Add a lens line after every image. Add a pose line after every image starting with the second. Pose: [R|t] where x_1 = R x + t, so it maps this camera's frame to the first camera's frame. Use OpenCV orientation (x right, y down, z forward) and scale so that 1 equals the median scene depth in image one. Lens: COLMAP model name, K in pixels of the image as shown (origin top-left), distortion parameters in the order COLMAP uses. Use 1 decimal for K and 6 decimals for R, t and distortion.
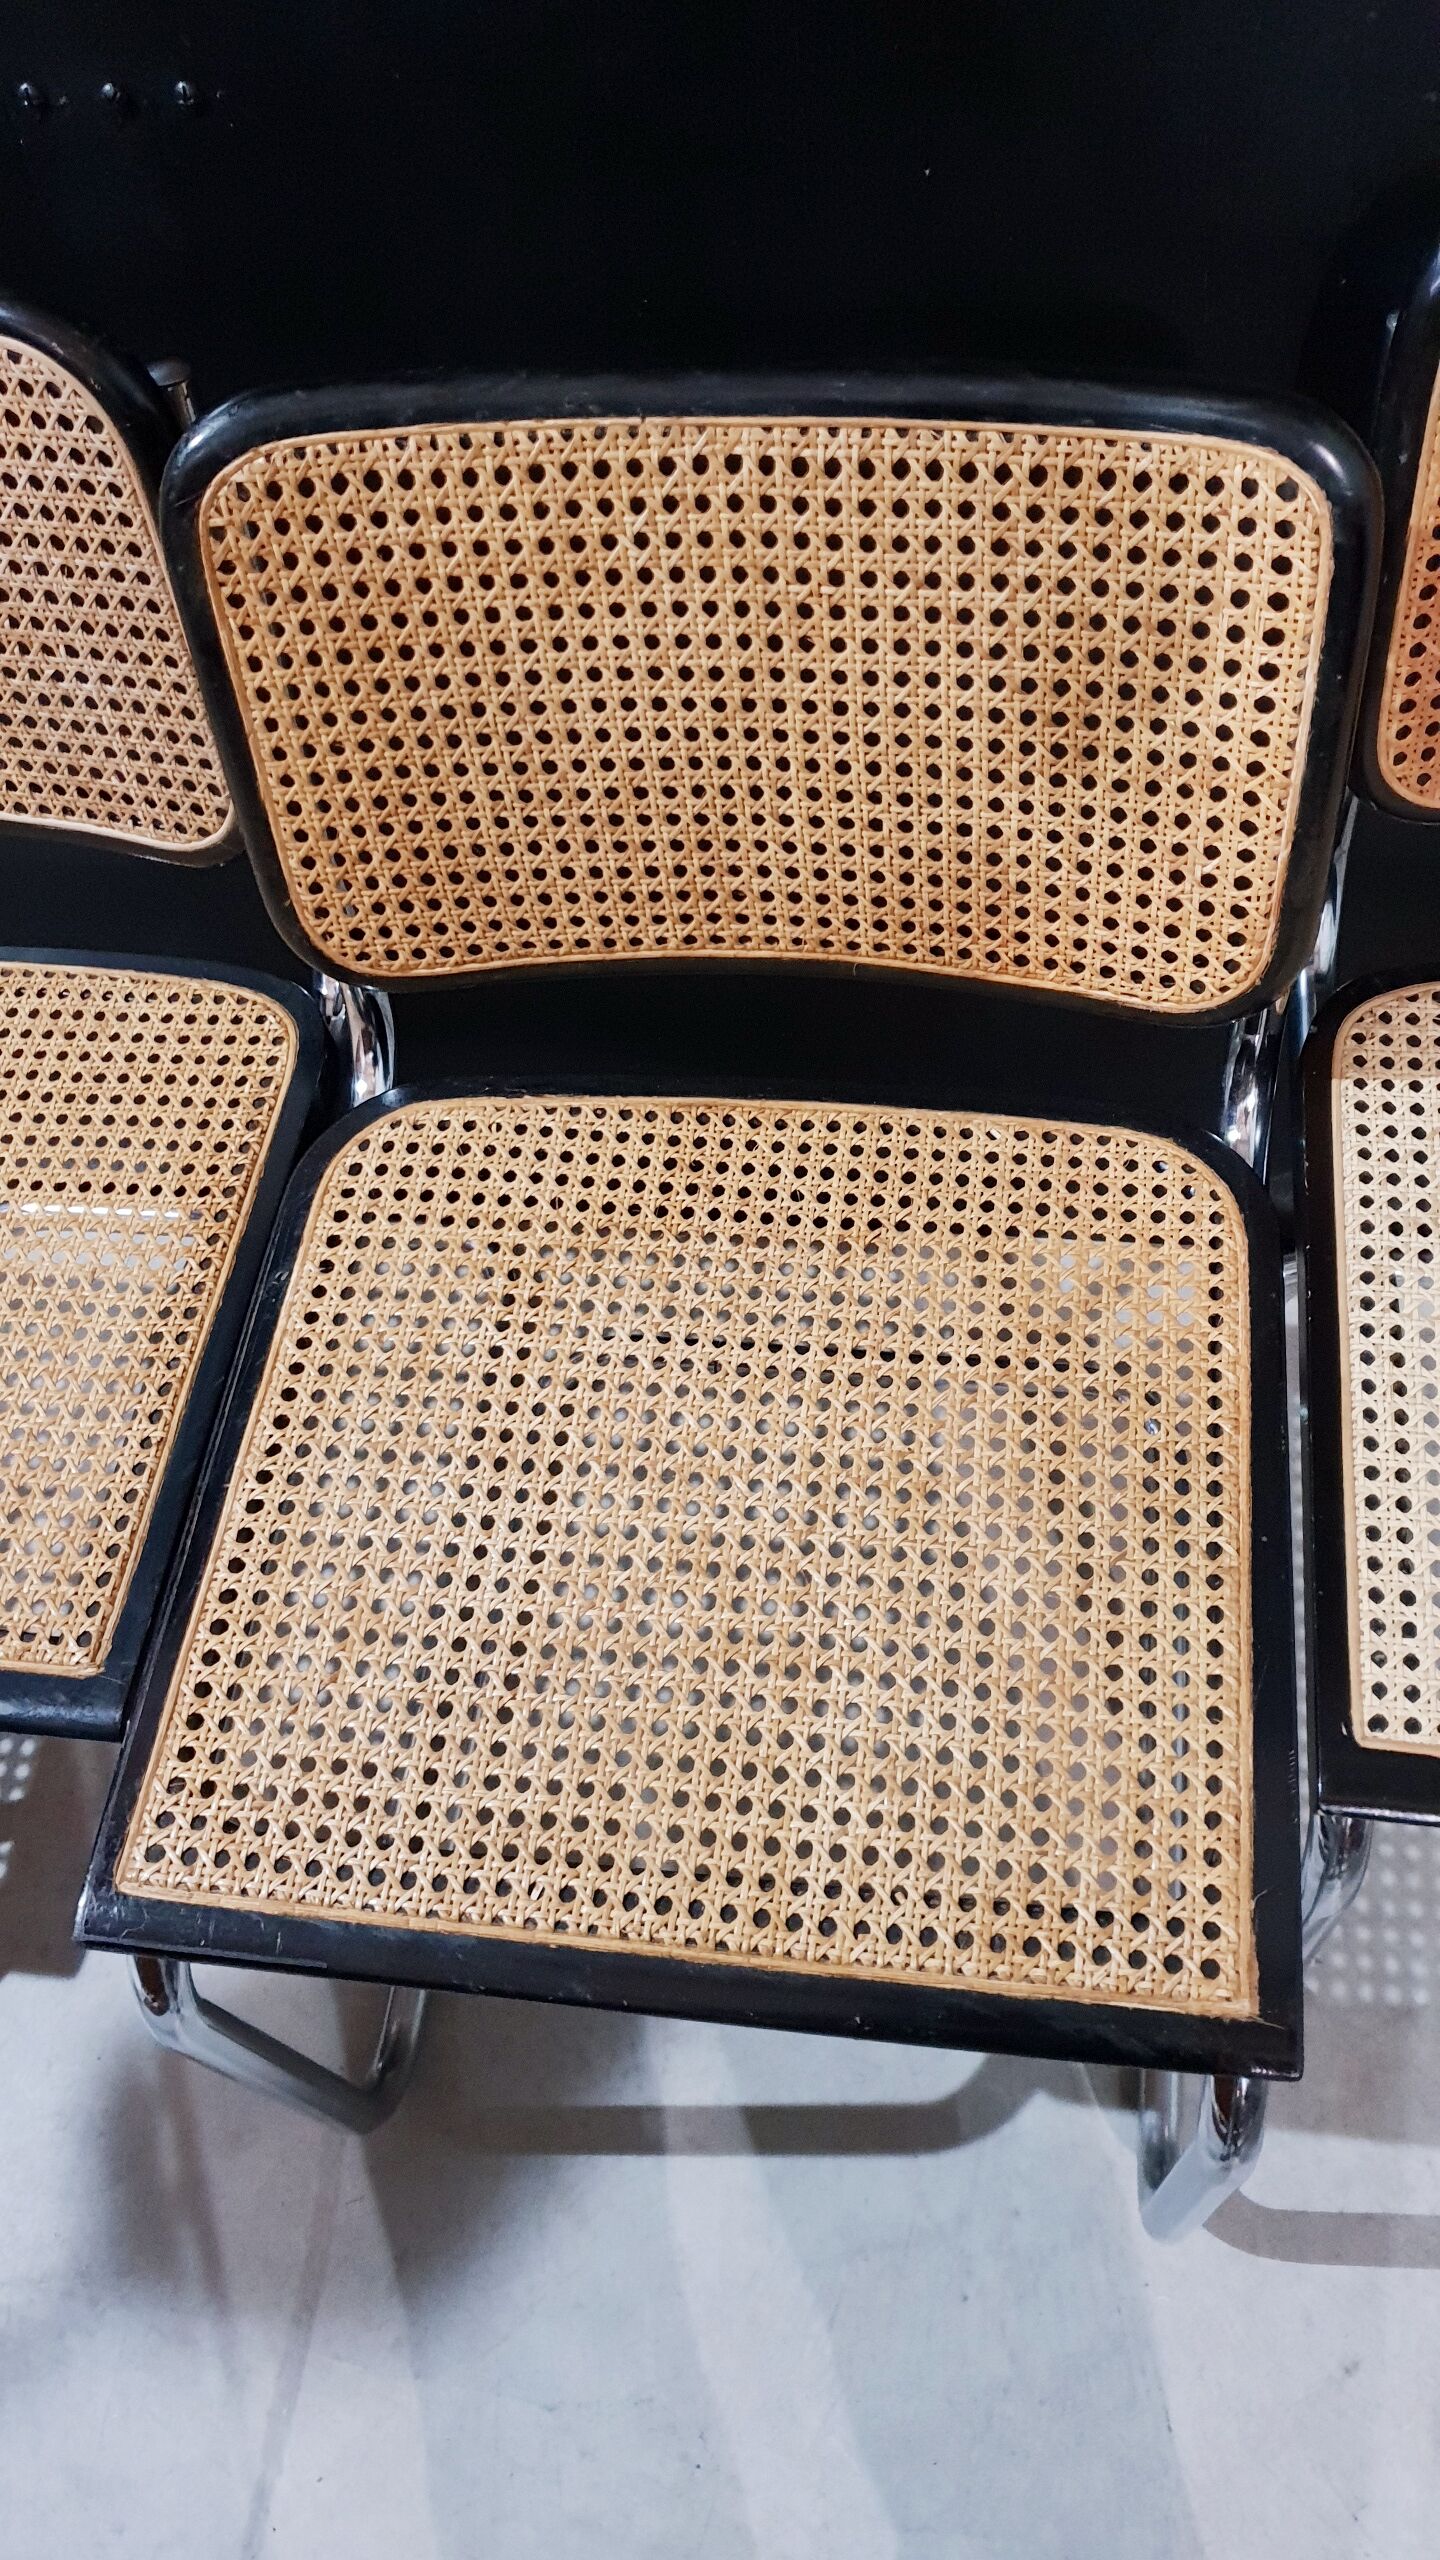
lens RADIAL K [[1861.3, 0, 717.5], [0, 1861.3, 1258.0], [0, 0, 1]] dist [-0.004145, 0.002527]
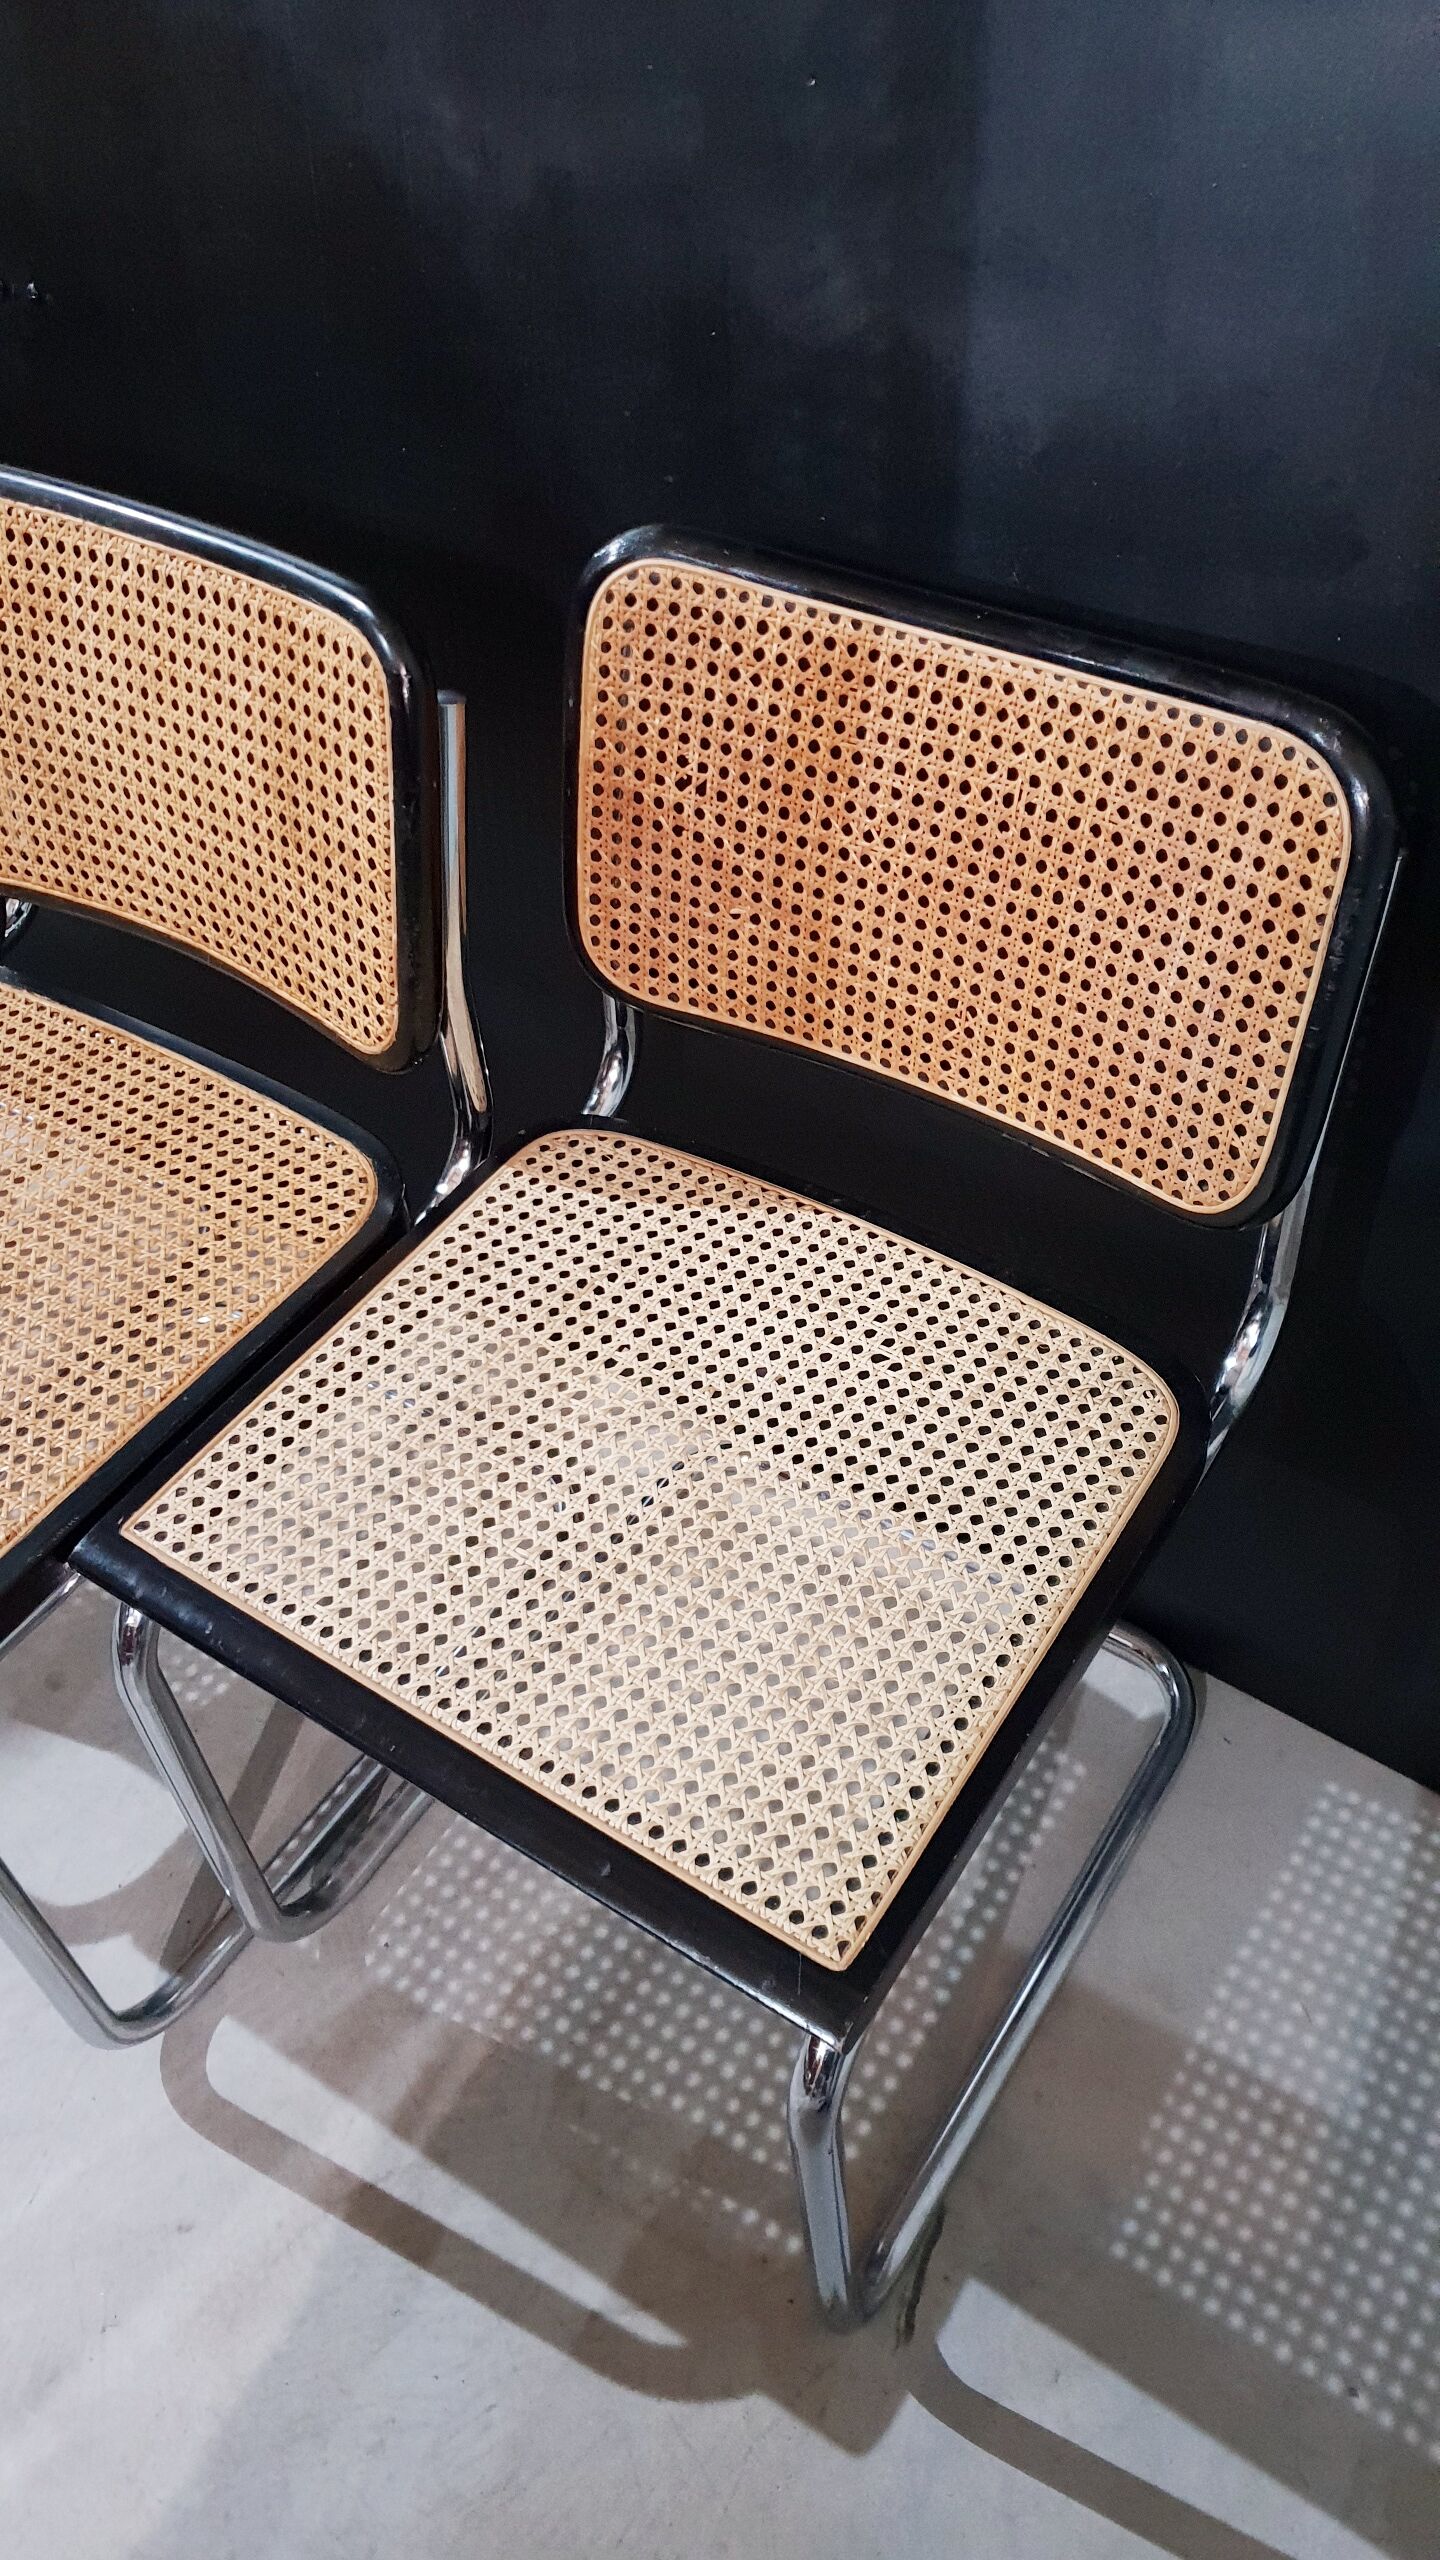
lens RADIAL K [[1861.3, 0, 715.2], [0, 1861.3, 1303.1], [0, 0, 1]] dist [-0.004145, 0.002527]
pose [[0.894586, 0.361883, -0.262216, 1.072883], [-0.398523, 0.911508, -0.101647, 0.082150], [0.202227, 0.195431, 0.959641, -0.235347]]
